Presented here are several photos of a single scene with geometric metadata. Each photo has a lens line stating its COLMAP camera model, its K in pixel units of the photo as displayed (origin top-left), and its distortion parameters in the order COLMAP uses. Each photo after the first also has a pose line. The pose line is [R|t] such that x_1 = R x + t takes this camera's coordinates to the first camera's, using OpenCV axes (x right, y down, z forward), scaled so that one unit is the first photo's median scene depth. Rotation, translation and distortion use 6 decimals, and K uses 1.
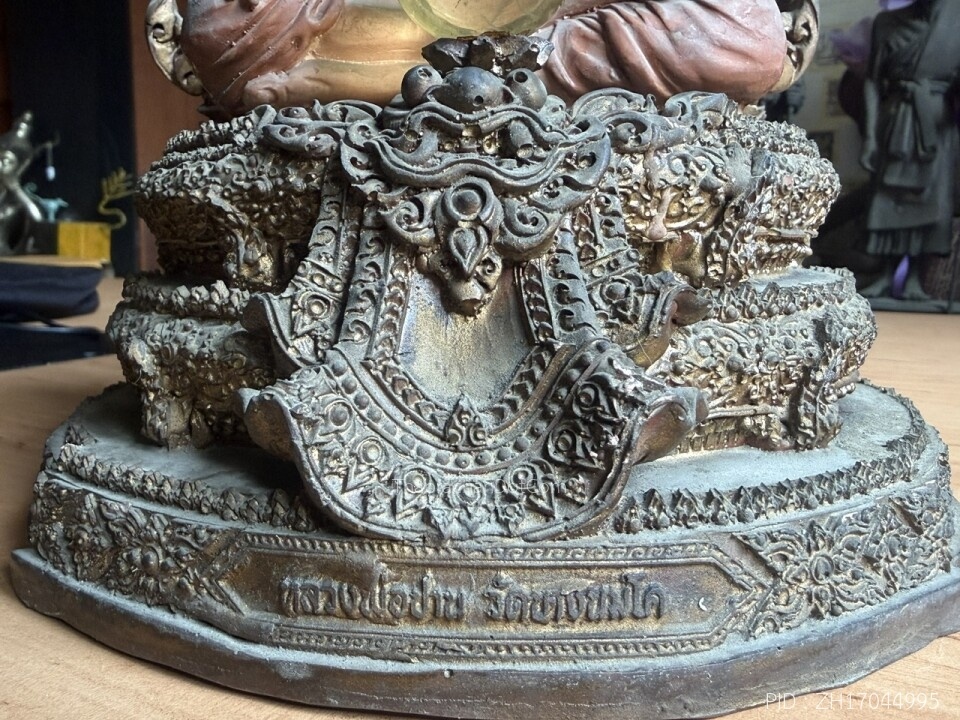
lens RADIAL K [[928.1, 0, 438.6], [0, 928.1, 360.7], [0, 0, 1]] dist [0.010479, 0.007781]
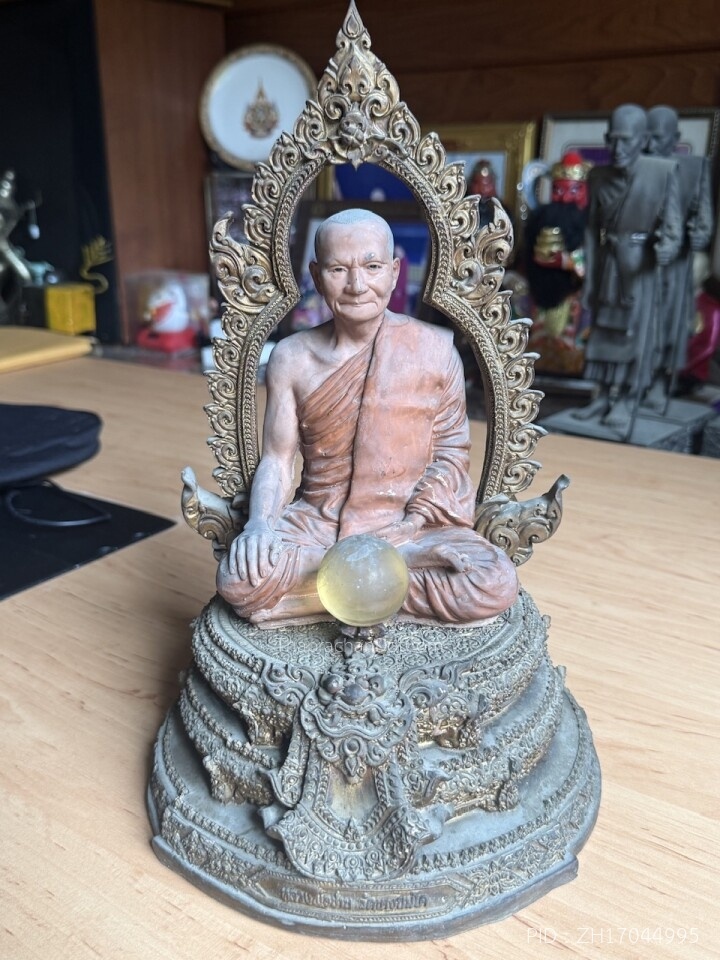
lens RADIAL K [[945.7, 0, 362.4], [0, 945.7, 482.0], [0, 0, 1]] dist [0.172419, -0.485807]
pose [[0.999914, -0.003421, -0.012639, 0.091888], [0.005830, 0.980626, 0.195802, -1.370297], [0.011725, -0.195859, 0.980562, -1.371265]]
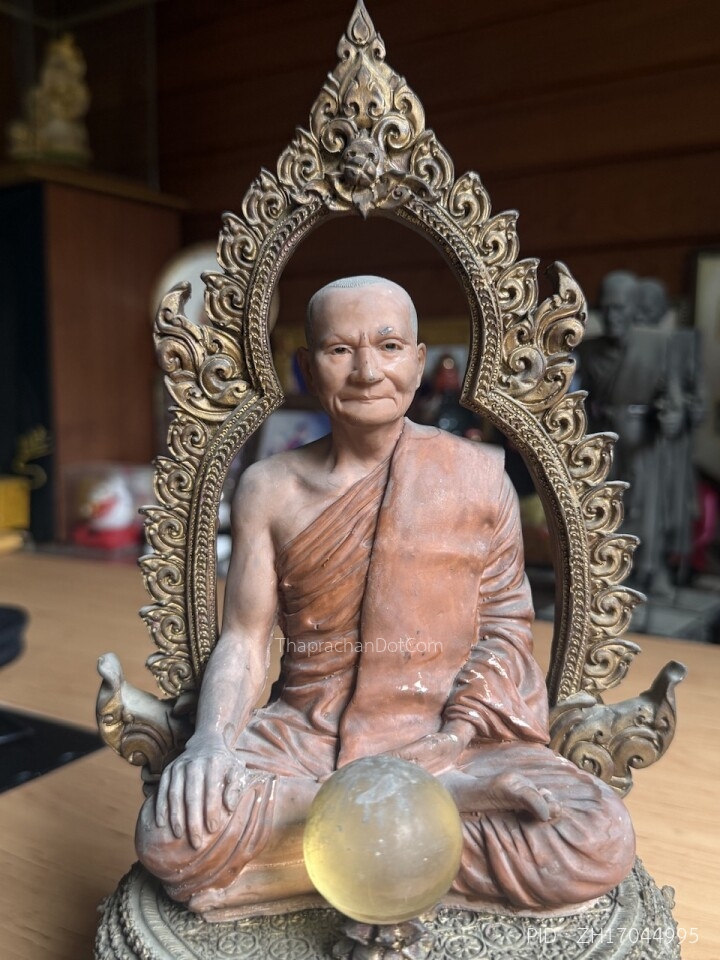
lens RADIAL K [[945.7, 0, 362.4], [0, 945.7, 482.0], [0, 0, 1]] dist [0.172419, -0.485807]
pose [[0.999960, -0.006677, 0.005943, 0.018258], [0.006852, 0.999526, -0.030020, -1.104929], [-0.005740, 0.030059, 0.999532, -0.370040]]
